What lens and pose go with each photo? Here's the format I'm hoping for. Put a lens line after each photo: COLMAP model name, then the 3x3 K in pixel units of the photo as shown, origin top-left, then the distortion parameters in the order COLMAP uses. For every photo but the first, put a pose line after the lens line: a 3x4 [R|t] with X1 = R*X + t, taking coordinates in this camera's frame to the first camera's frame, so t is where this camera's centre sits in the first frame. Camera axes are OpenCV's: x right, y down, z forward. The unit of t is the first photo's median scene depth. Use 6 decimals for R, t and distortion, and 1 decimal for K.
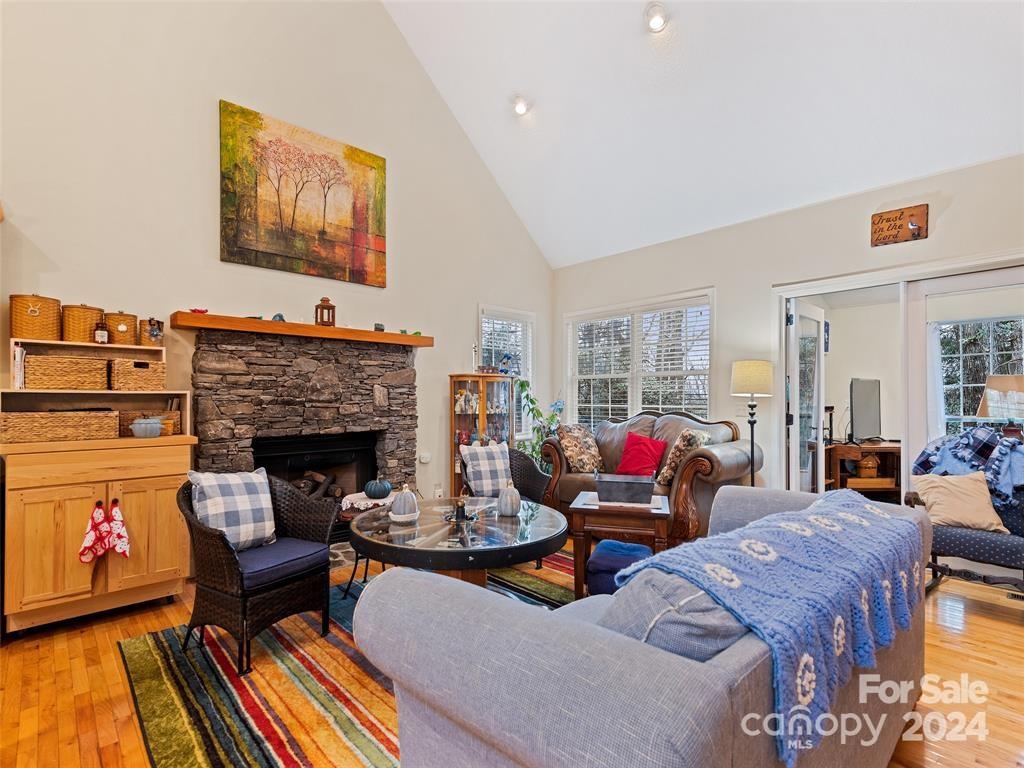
lens RADIAL K [[495.2, 0, 517.2], [0, 495.2, 398.1], [0, 0, 1]] dist [0.004627, -0.000373]
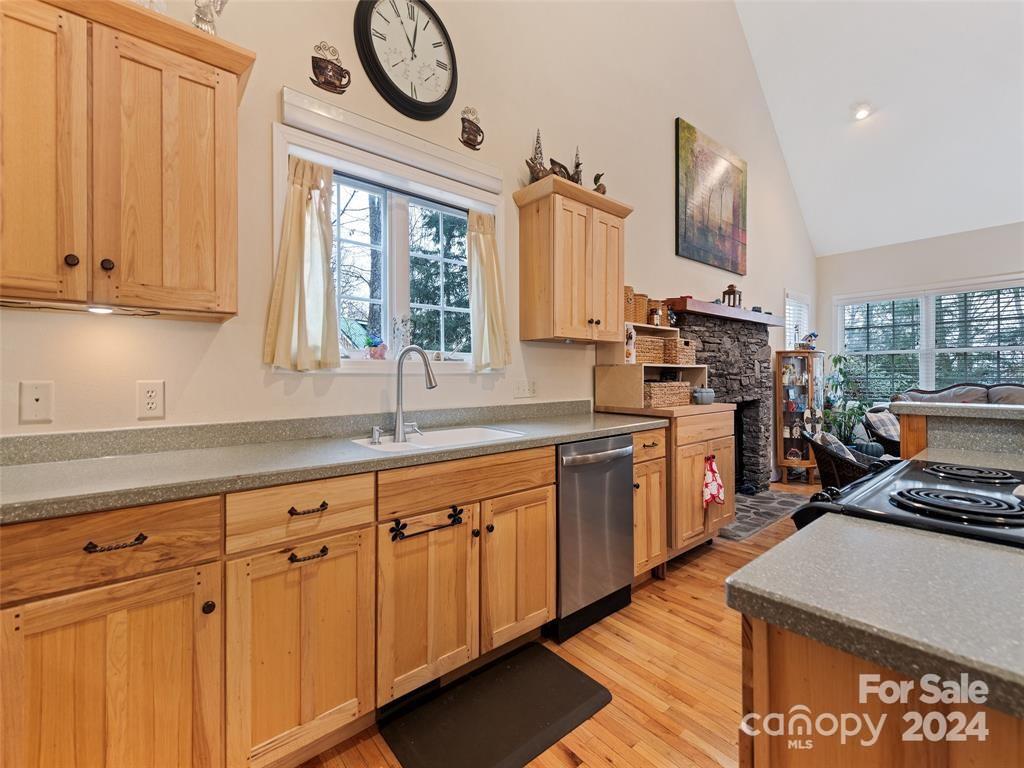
lens RADIAL K [[435.3, 0, 514.7], [0, 435.3, 374.6], [0, 0, 1]] dist [0.006427, -0.001624]
pose [[0.997466, -0.001361, -0.071133, -0.900710], [0.001638, 0.999991, 0.003847, 0.003031], [0.071127, -0.003954, 0.997459, -0.059991]]
